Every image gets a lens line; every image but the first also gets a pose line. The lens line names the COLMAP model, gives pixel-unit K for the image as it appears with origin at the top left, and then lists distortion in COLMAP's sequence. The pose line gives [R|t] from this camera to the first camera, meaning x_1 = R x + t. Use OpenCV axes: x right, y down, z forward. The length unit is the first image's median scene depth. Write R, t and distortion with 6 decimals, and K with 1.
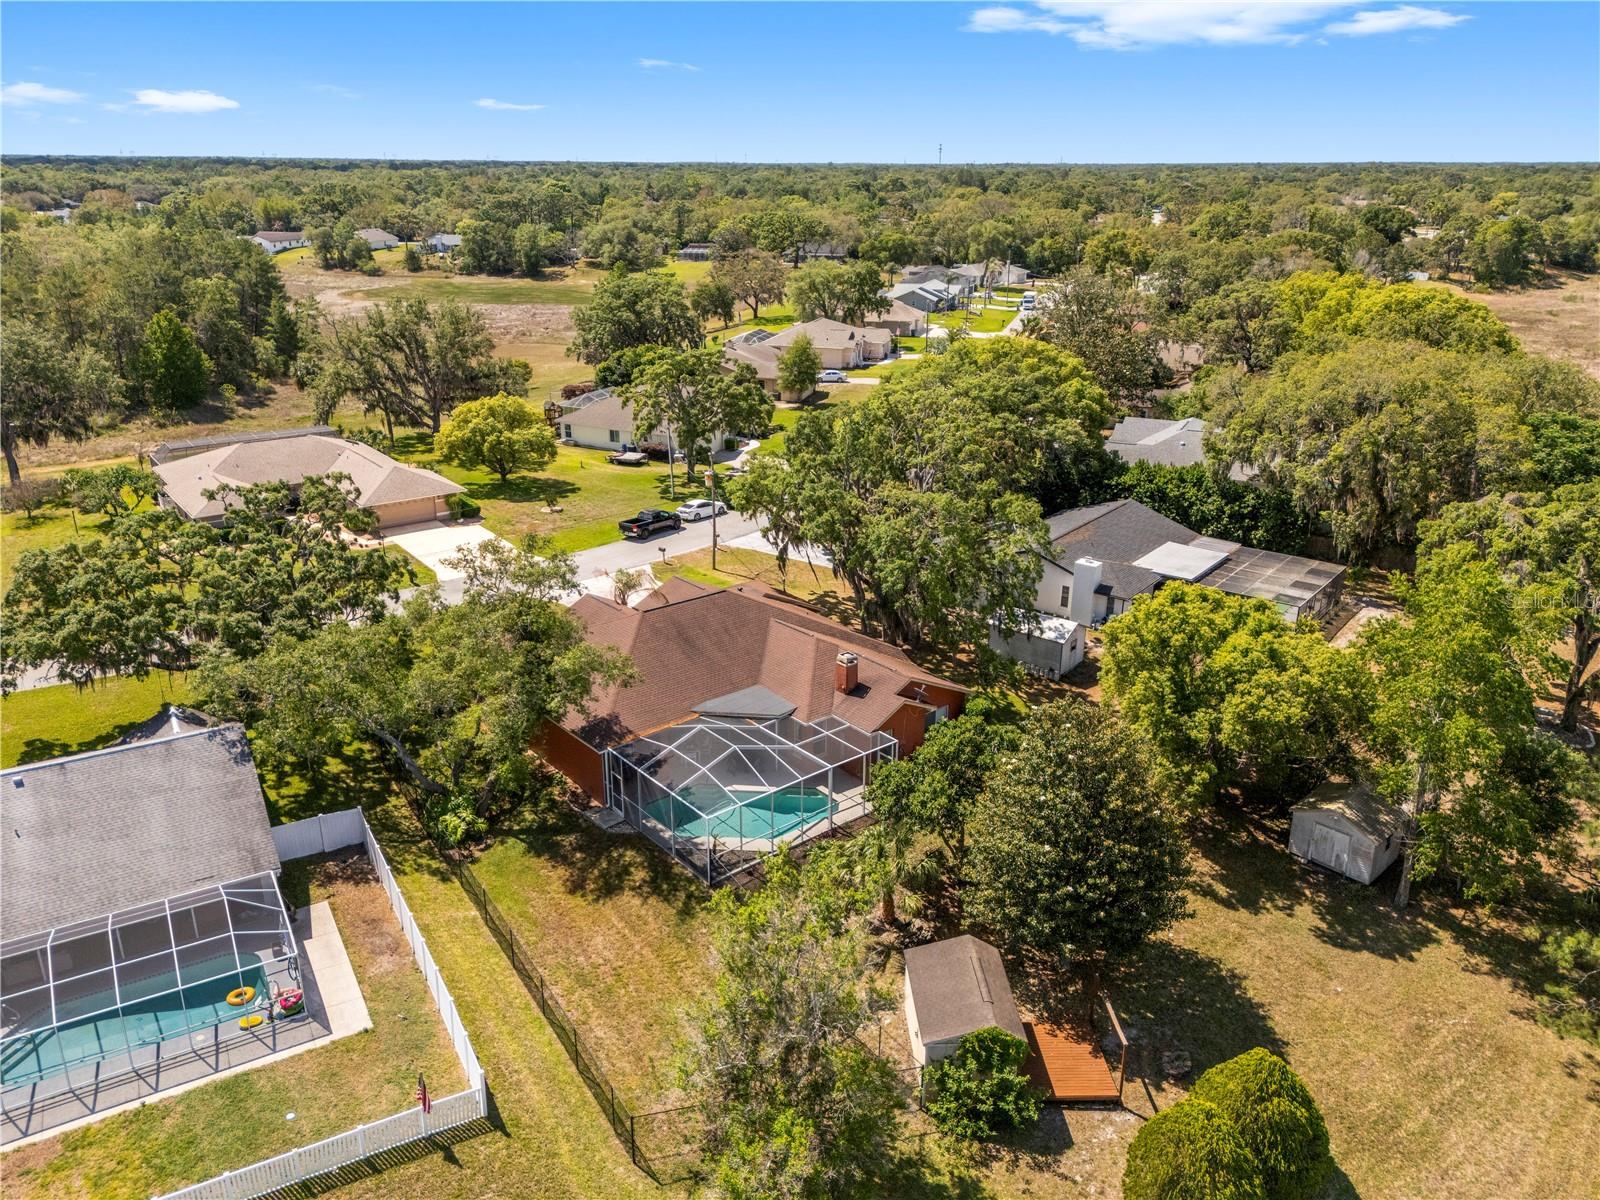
lens RADIAL K [[1171.7, 0, 798.1], [0, 1171.7, 603.8], [0, 0, 1]] dist [0.075639, -0.068422]
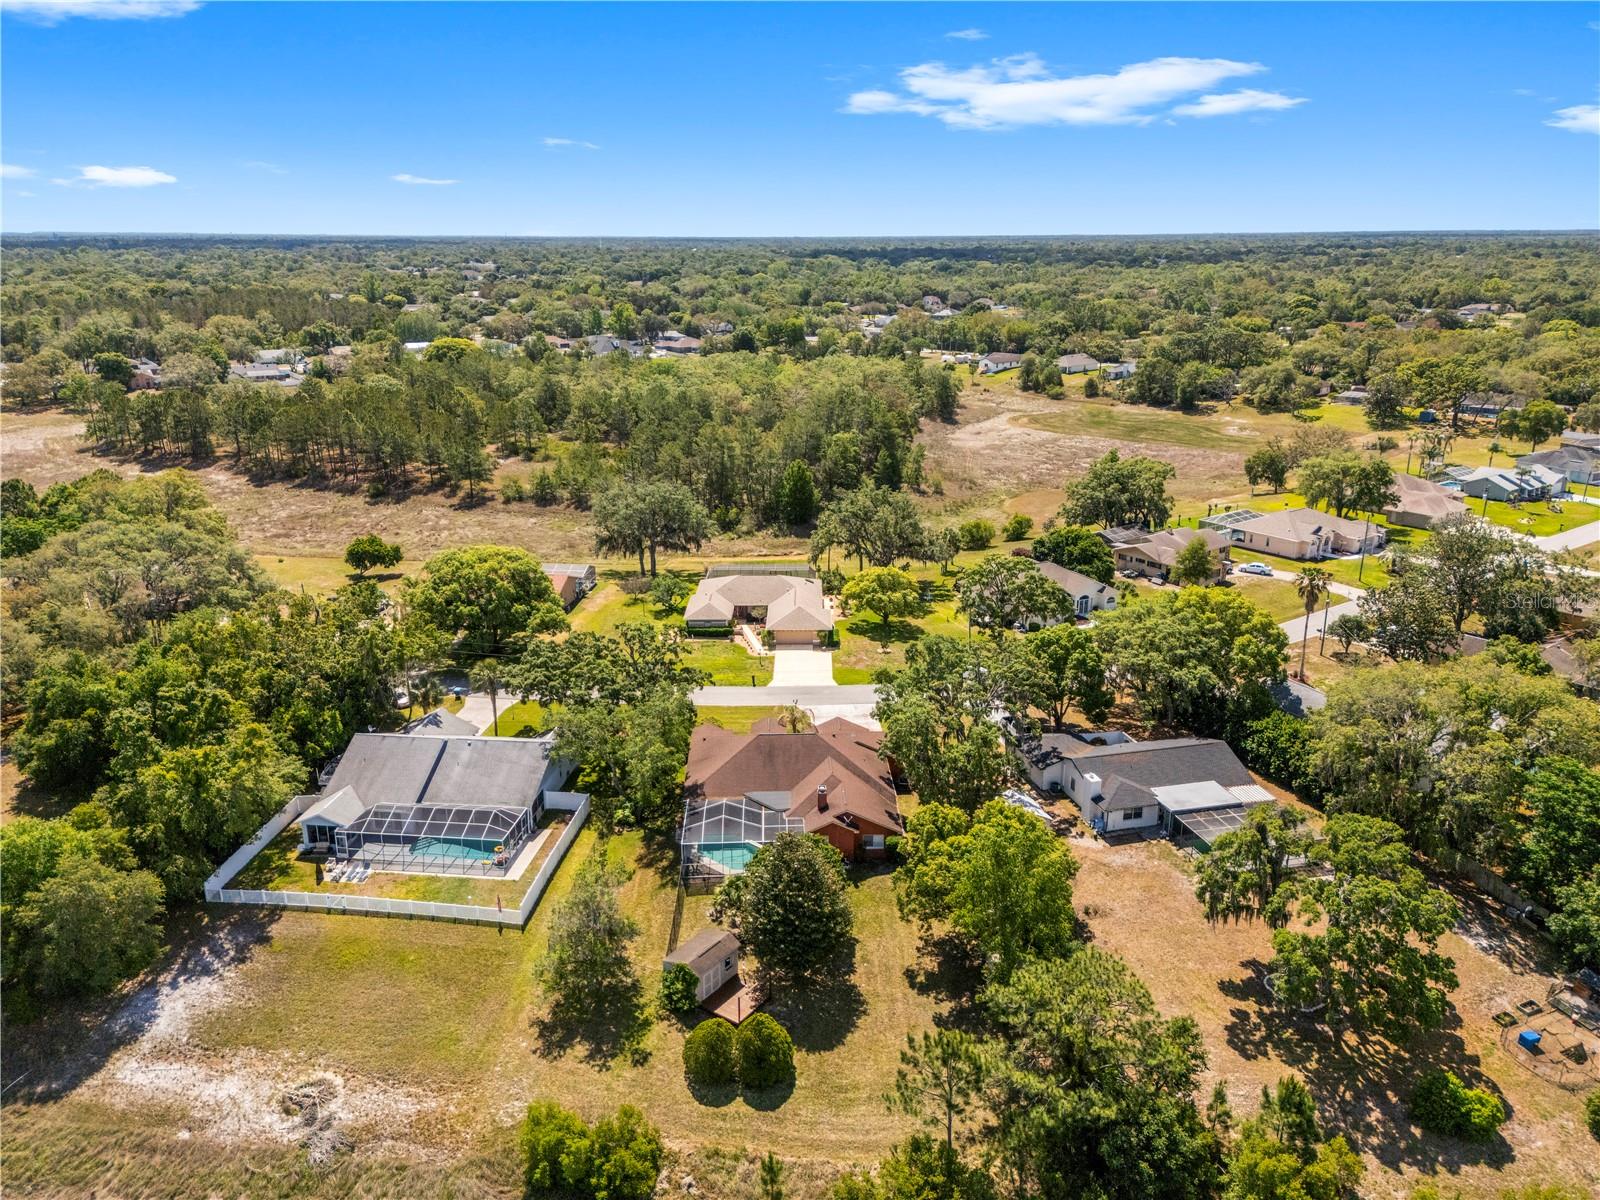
lens RADIAL K [[1171.7, 0, 799.5], [0, 1171.7, 600.8], [0, 0, 1]] dist [0.075639, -0.068422]
pose [[0.792077, 0.173249, -0.585320, 0.683277], [-0.205953, 0.978501, 0.010924, -0.166522], [0.574628, 0.111896, 0.810729, -0.327980]]
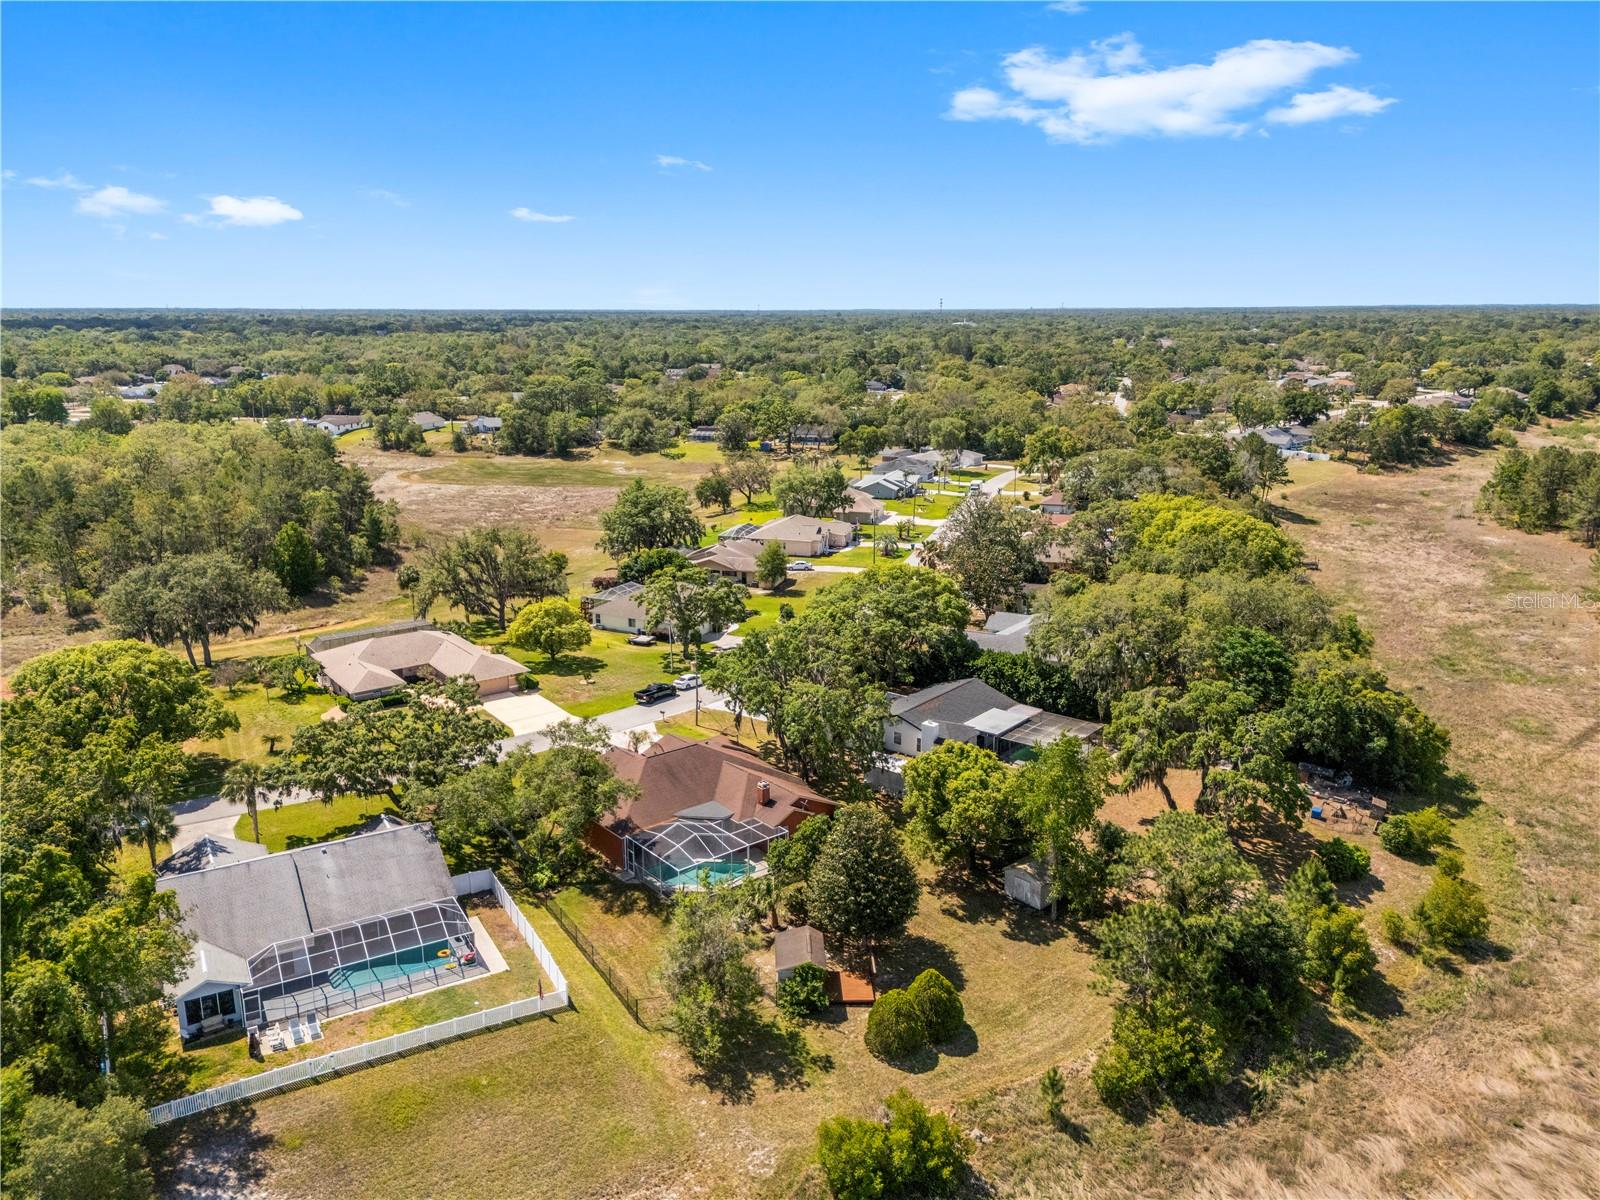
lens RADIAL K [[1171.7, 0, 801.2], [0, 1171.7, 591.5], [0, 0, 1]] dist [0.075639, -0.068422]
pose [[0.999960, -0.003566, -0.008148, 0.078362], [0.002554, 0.992642, -0.121057, -0.019095], [0.008519, 0.121031, 0.992612, -0.533045]]
